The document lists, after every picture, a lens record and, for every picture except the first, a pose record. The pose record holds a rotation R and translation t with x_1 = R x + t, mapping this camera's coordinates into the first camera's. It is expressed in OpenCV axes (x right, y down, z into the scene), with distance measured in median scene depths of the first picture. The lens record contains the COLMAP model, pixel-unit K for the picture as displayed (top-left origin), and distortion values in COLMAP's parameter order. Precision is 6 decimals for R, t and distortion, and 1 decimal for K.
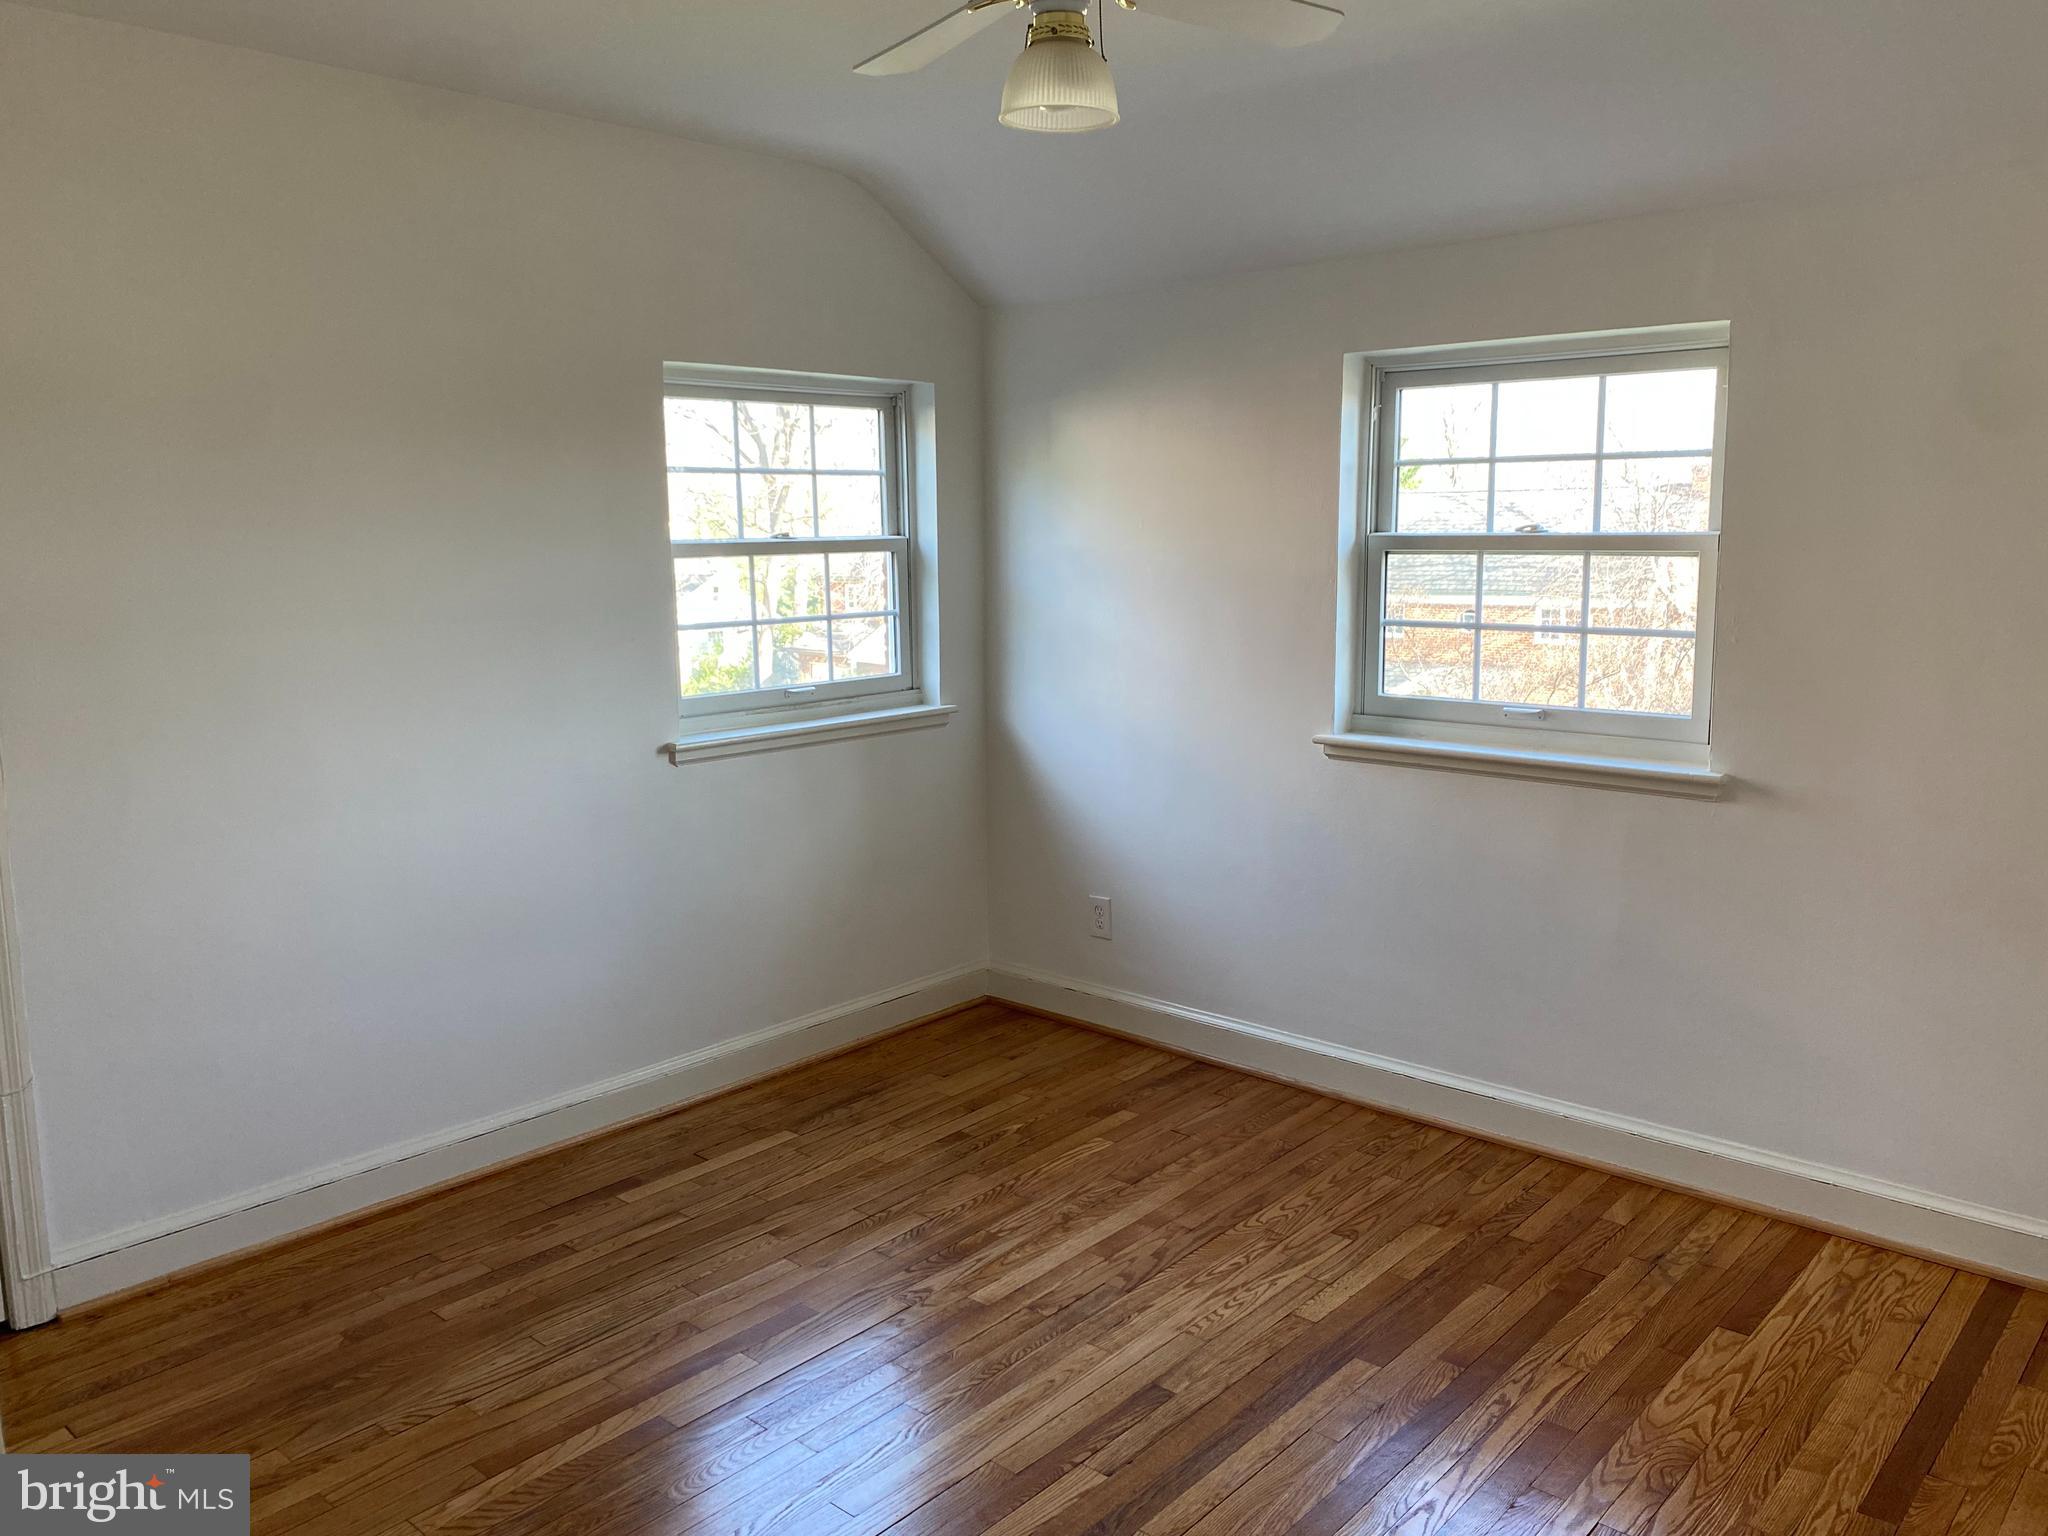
lens RADIAL K [[1588.4, 0, 1032.2], [0, 1588.4, 730.8], [0, 0, 1]] dist [0.032167, 0.001938]
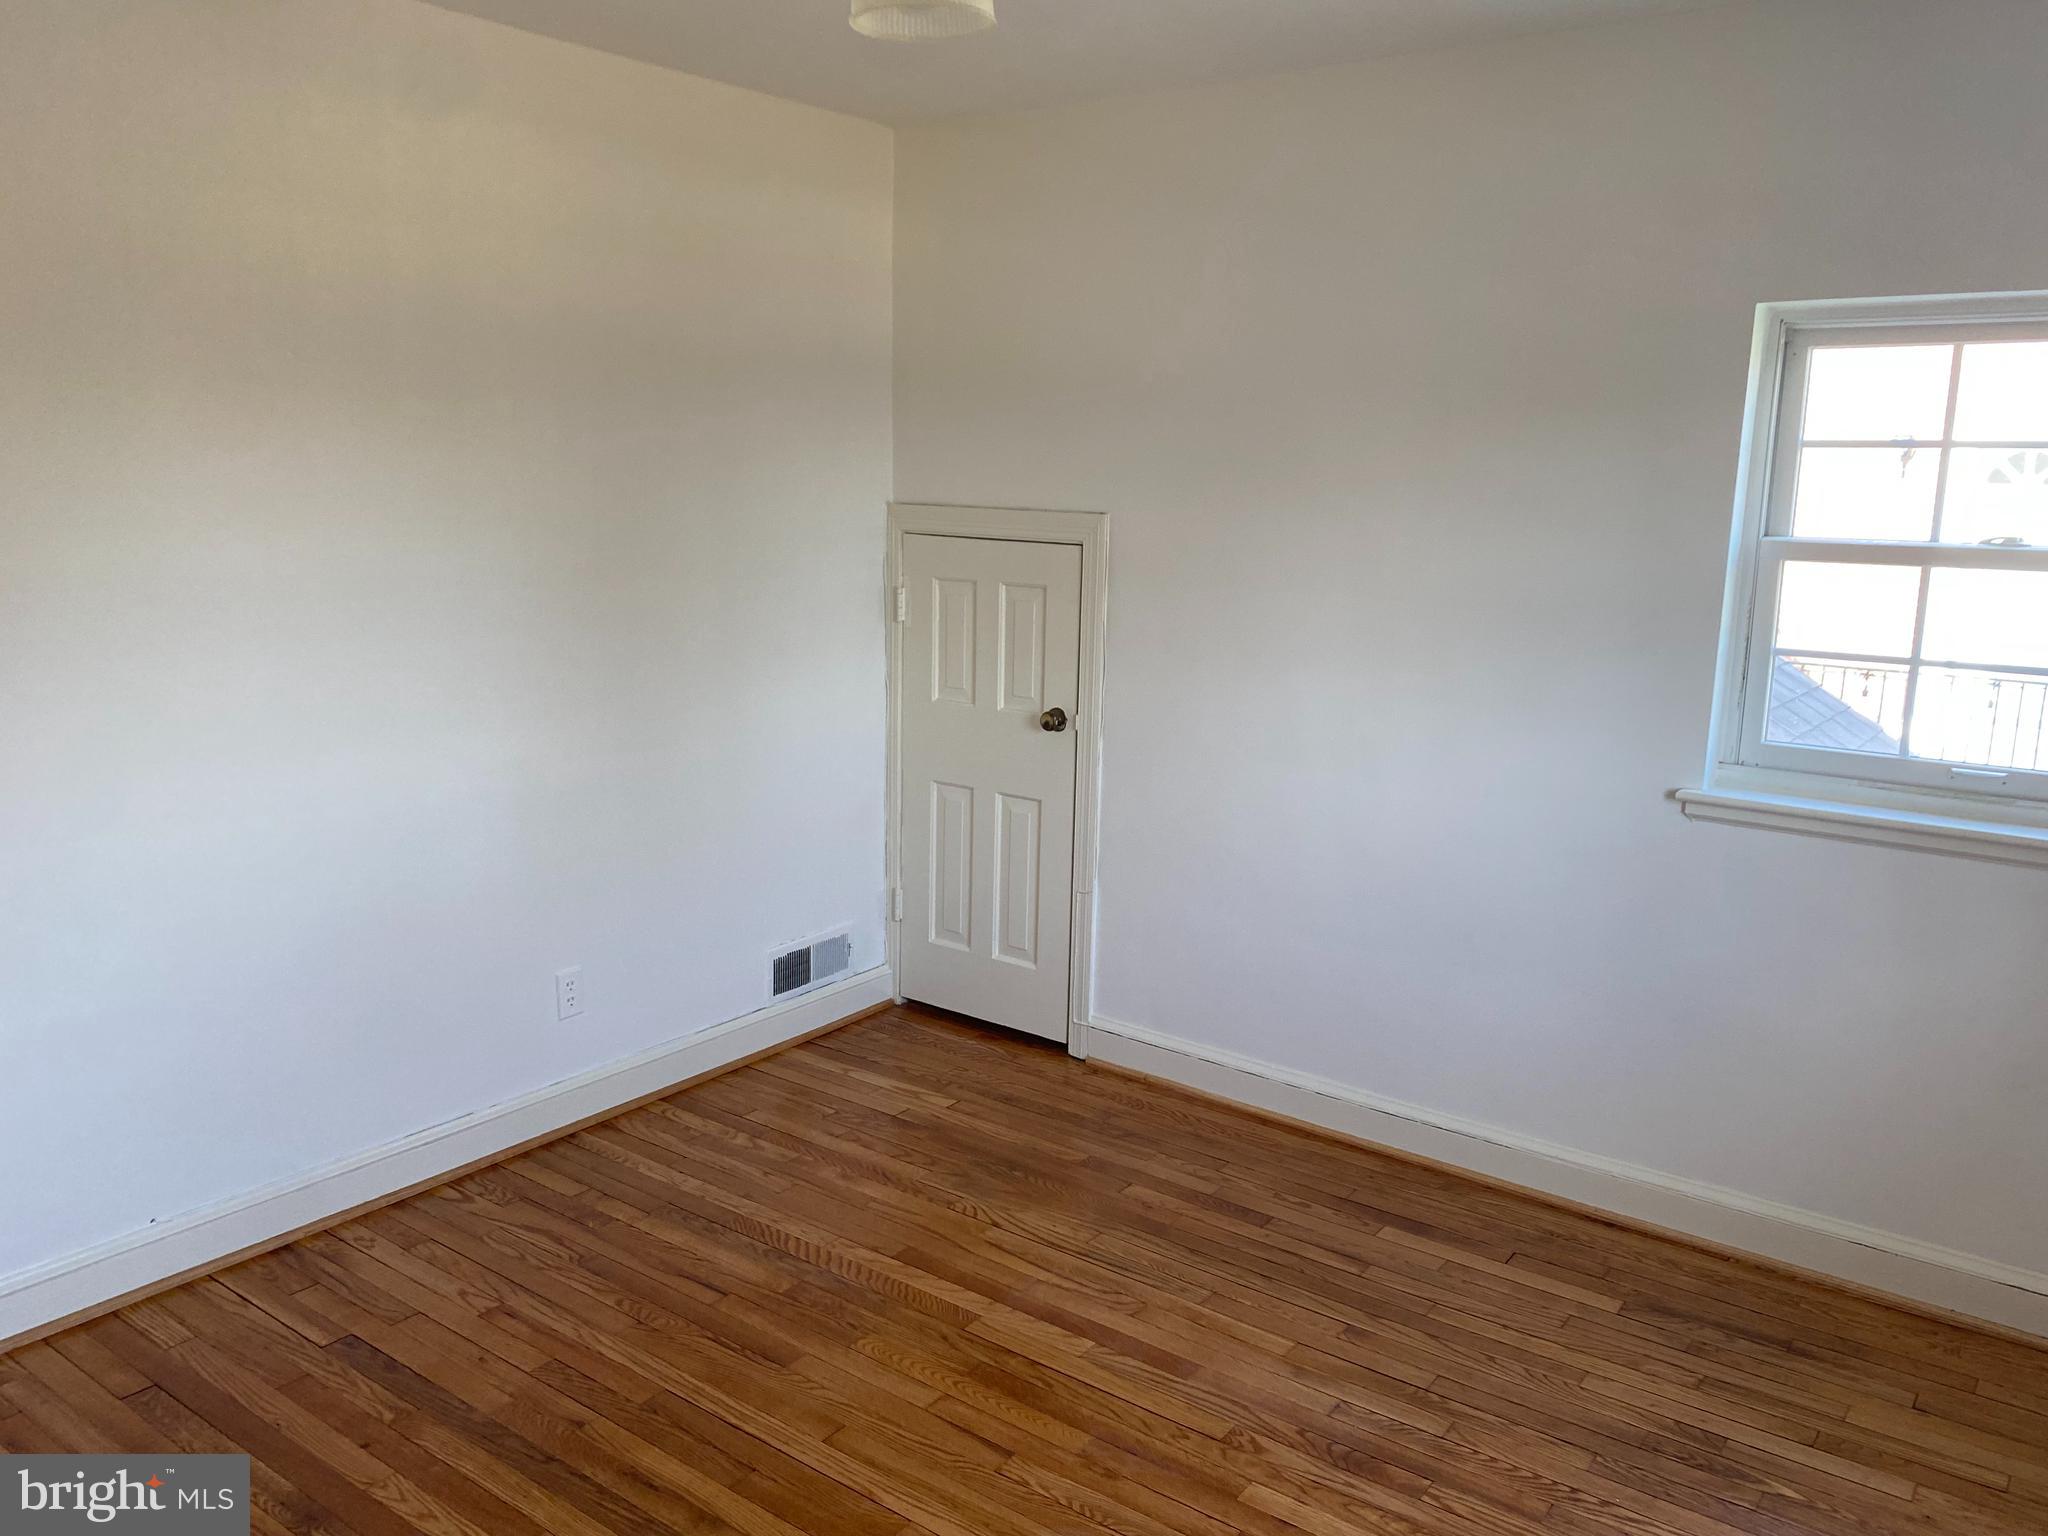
lens RADIAL K [[1588.4, 0, 1032.2], [0, 1588.4, 730.8], [0, 0, 1]] dist [0.032167, 0.001938]
pose [[0.088193, 0.180611, -0.979593, 0.609022], [-0.155938, 0.973803, 0.165504, -0.118347], [0.983822, 0.138160, 0.114047, 0.675013]]
